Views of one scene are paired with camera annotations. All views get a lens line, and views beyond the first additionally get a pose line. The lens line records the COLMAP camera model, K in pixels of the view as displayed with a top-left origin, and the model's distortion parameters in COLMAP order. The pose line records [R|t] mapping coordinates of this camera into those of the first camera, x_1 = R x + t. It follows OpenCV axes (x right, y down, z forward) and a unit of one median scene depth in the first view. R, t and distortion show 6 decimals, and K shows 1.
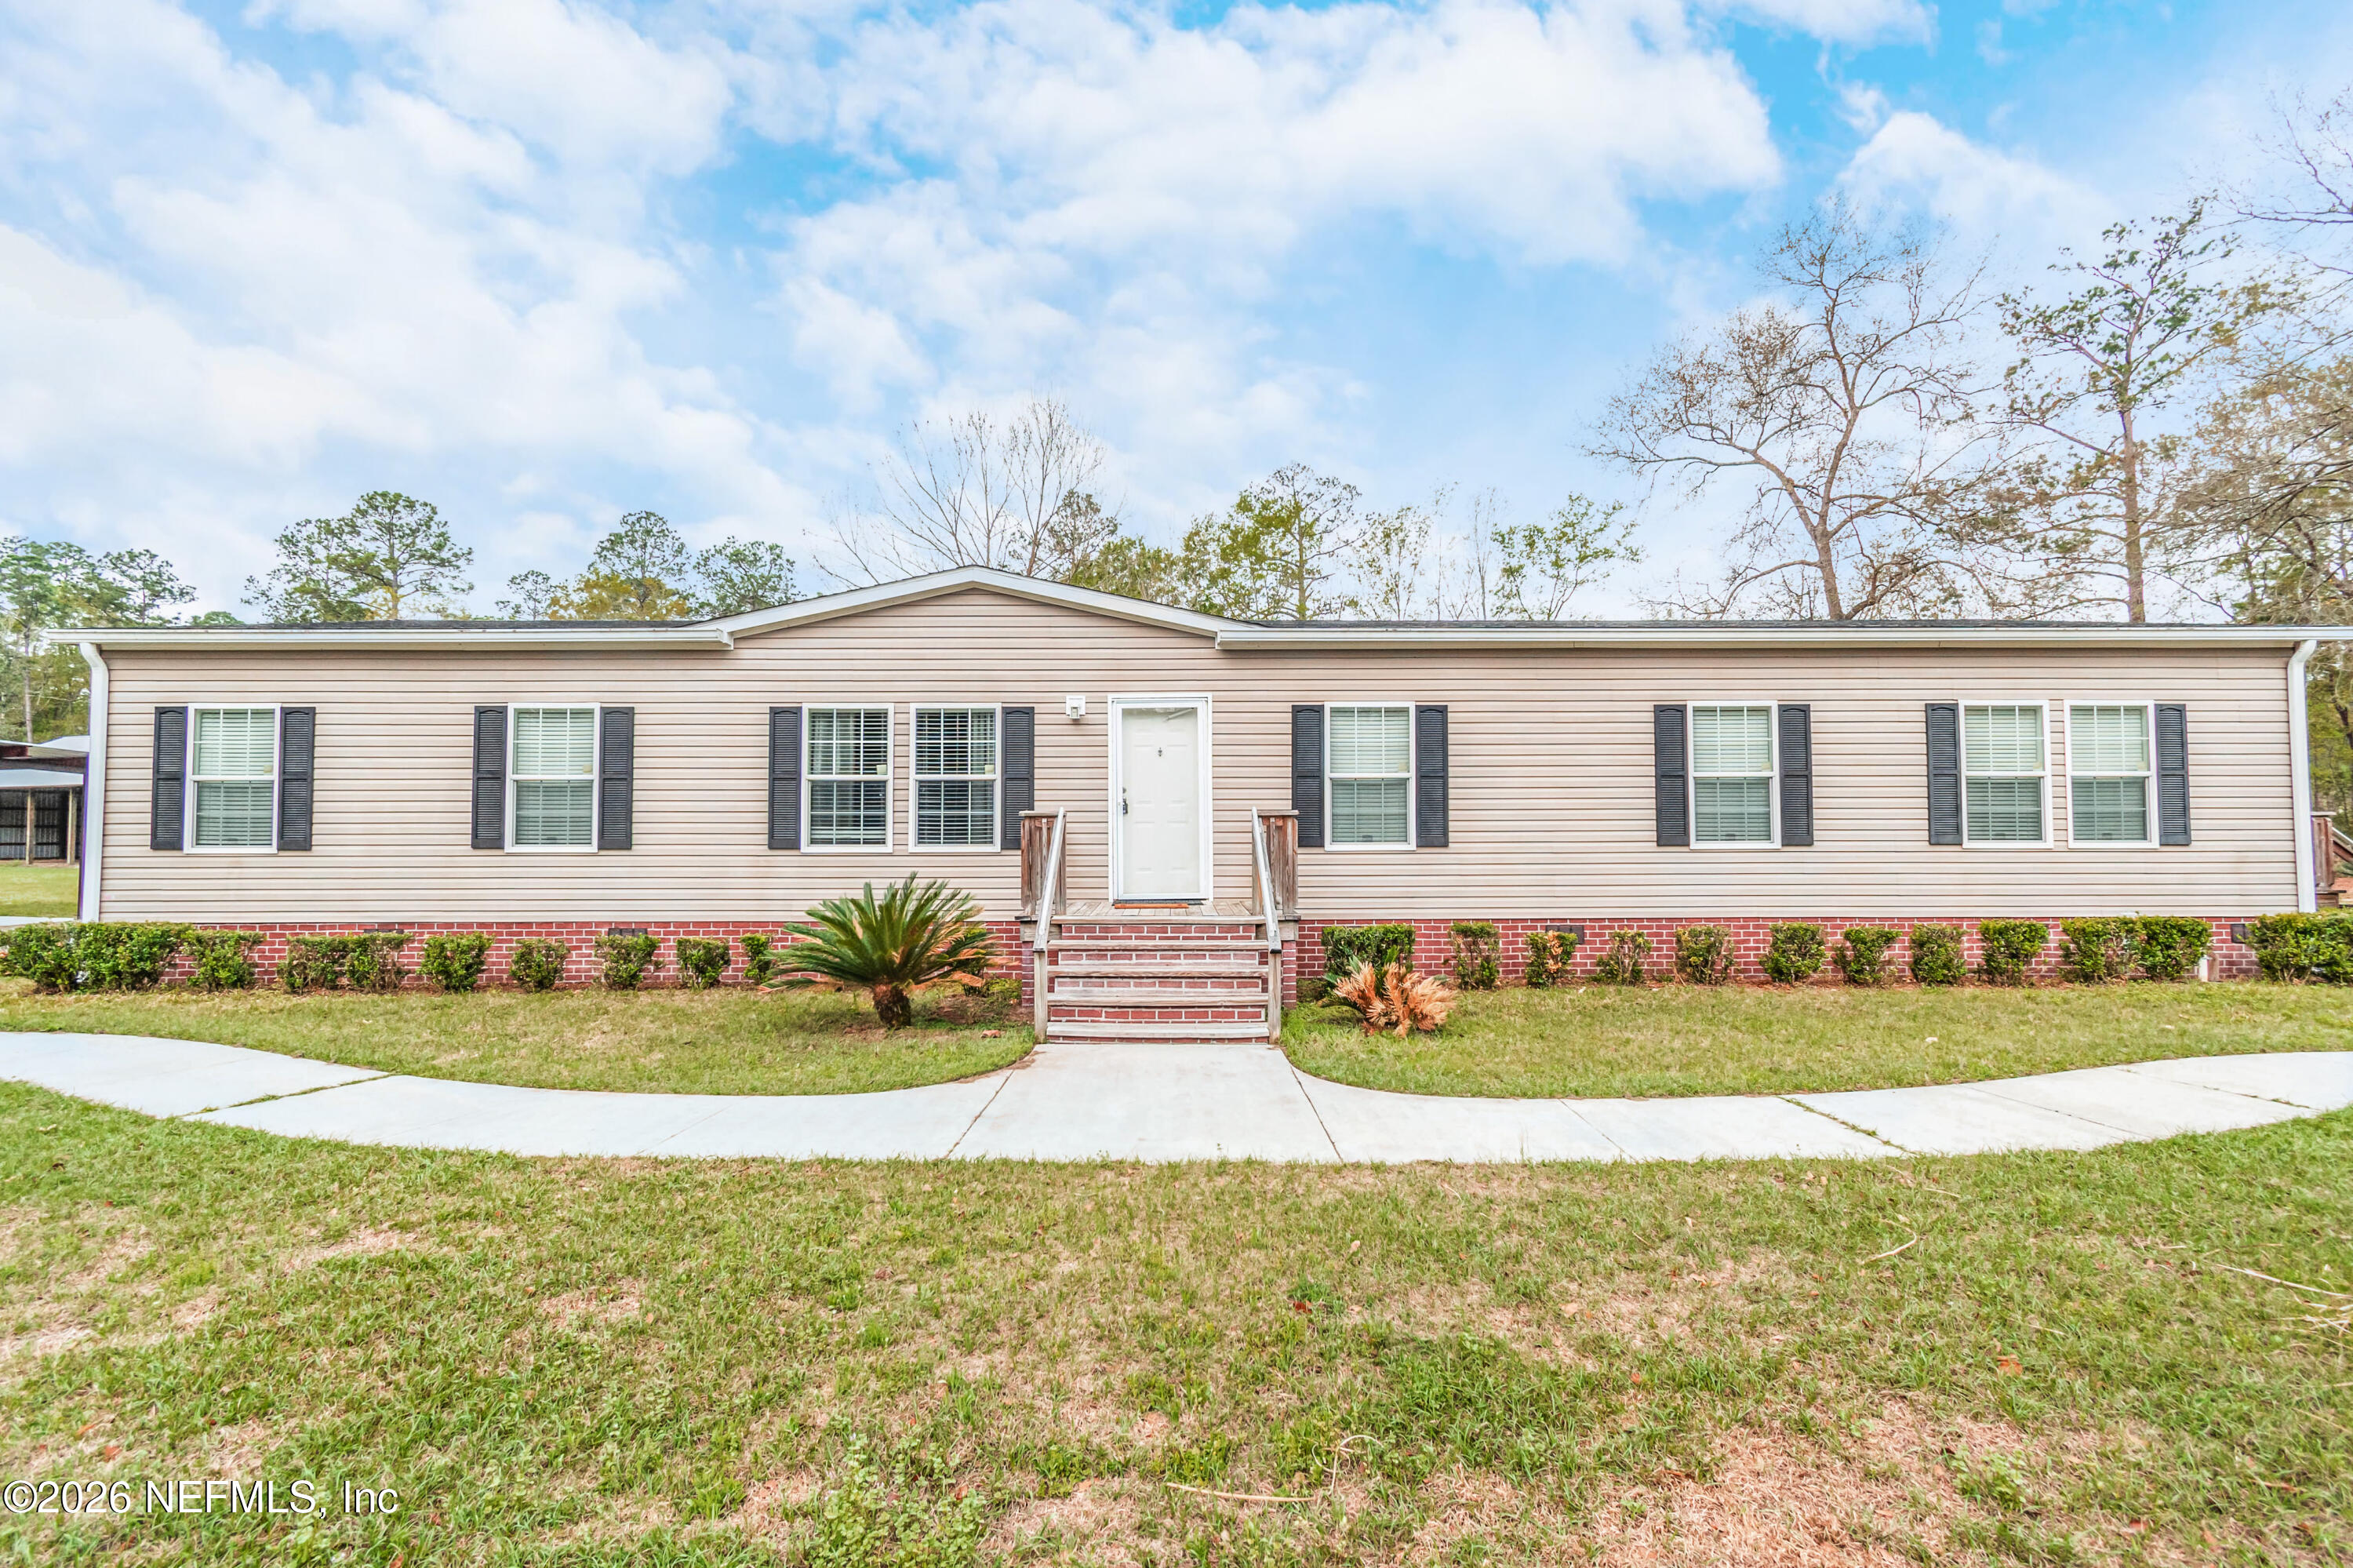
lens RADIAL K [[741.6, 0, 1176.5], [0, 741.6, 784.0], [0, 0, 1]] dist [-0.000395, -0.000038]
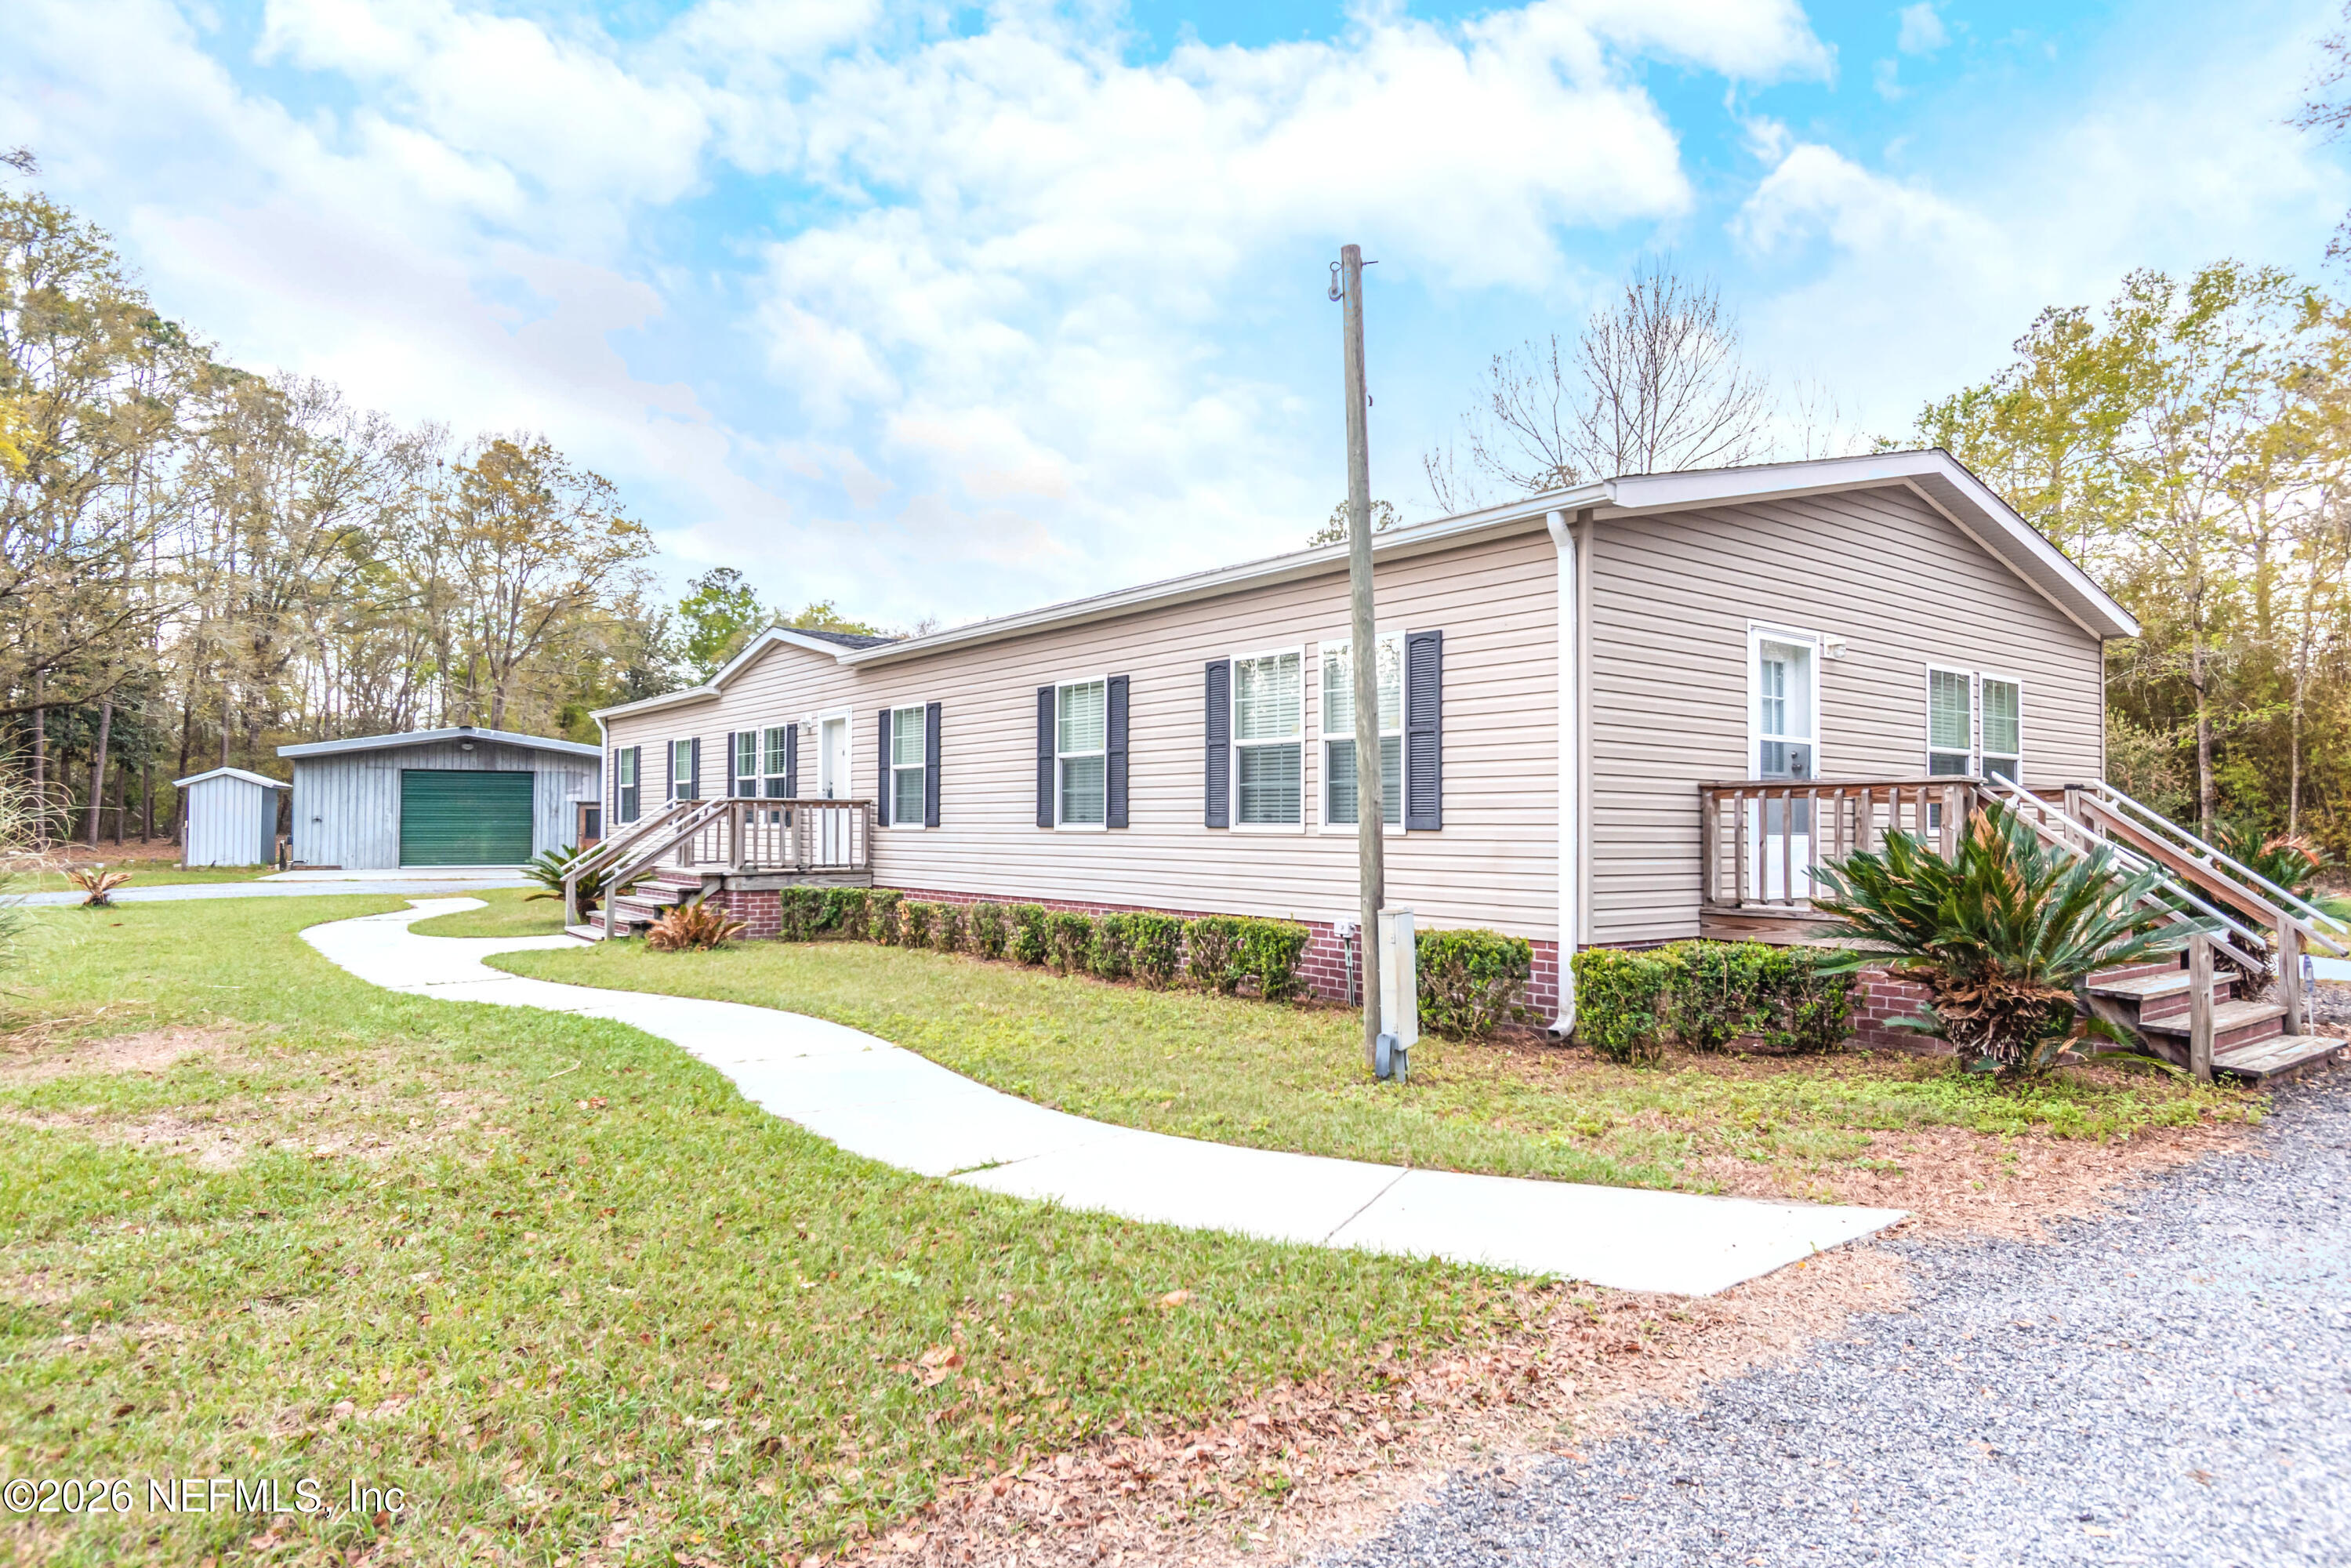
lens RADIAL K [[1358.9, 0, 1175.5], [0, 1358.9, 784.0], [0, 0, 1]] dist [0.001791, 0.000096]
pose [[0.613046, -0.018317, -0.789835, 2.178983], [0.057452, 0.998118, 0.021445, -0.004920], [0.787956, -0.058525, 0.612944, 0.008557]]
